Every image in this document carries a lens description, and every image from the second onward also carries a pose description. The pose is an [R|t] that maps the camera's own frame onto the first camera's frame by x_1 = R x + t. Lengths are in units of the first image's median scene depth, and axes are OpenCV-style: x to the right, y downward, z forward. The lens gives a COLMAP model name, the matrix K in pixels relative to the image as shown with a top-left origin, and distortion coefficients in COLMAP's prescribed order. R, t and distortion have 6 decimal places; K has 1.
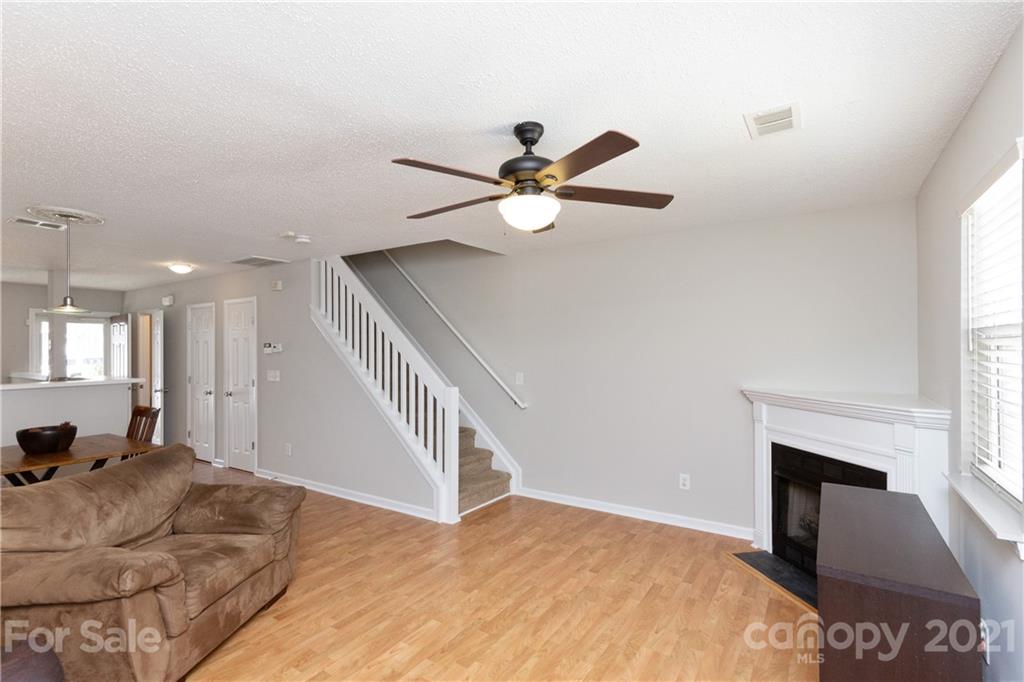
lens RADIAL K [[474.6, 0, 517.4], [0, 474.6, 349.2], [0, 0, 1]] dist [0.001468, 0.000972]
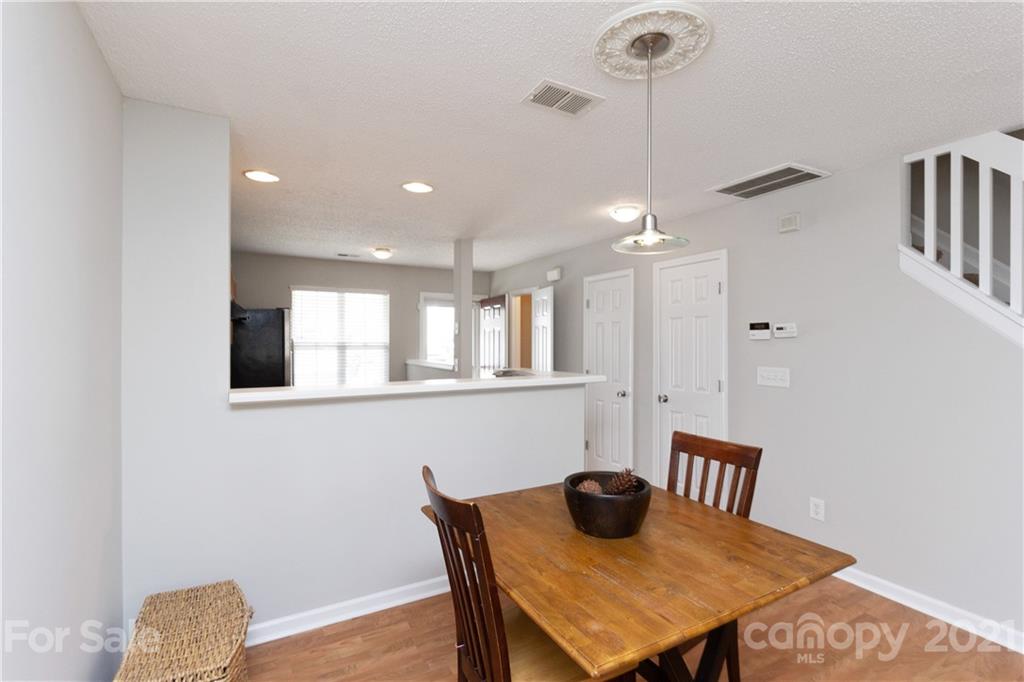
lens RADIAL K [[470.5, 0, 513.5], [0, 470.5, 341.0], [0, 0, 1]] dist [0.000356, 0.000069]
pose [[0.881820, 0.004239, -0.471567, -0.526289], [-0.002508, 0.999988, 0.004299, 0.009322], [0.471579, -0.002608, 0.881820, 0.325267]]
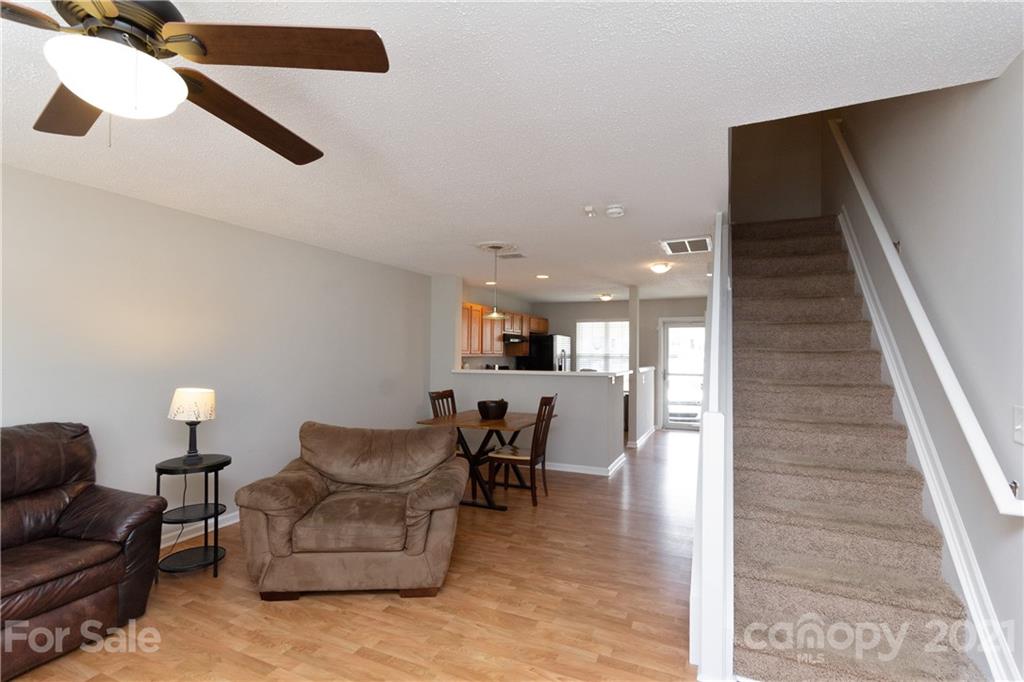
lens RADIAL K [[474.6, 0, 517.4], [0, 474.6, 349.2], [0, 0, 1]] dist [0.001468, 0.000972]
pose [[0.147881, -0.005750, -0.988989, 0.251202], [-0.007072, 0.999951, -0.006872, 0.014361], [0.988980, 0.008010, 0.147833, 0.541524]]
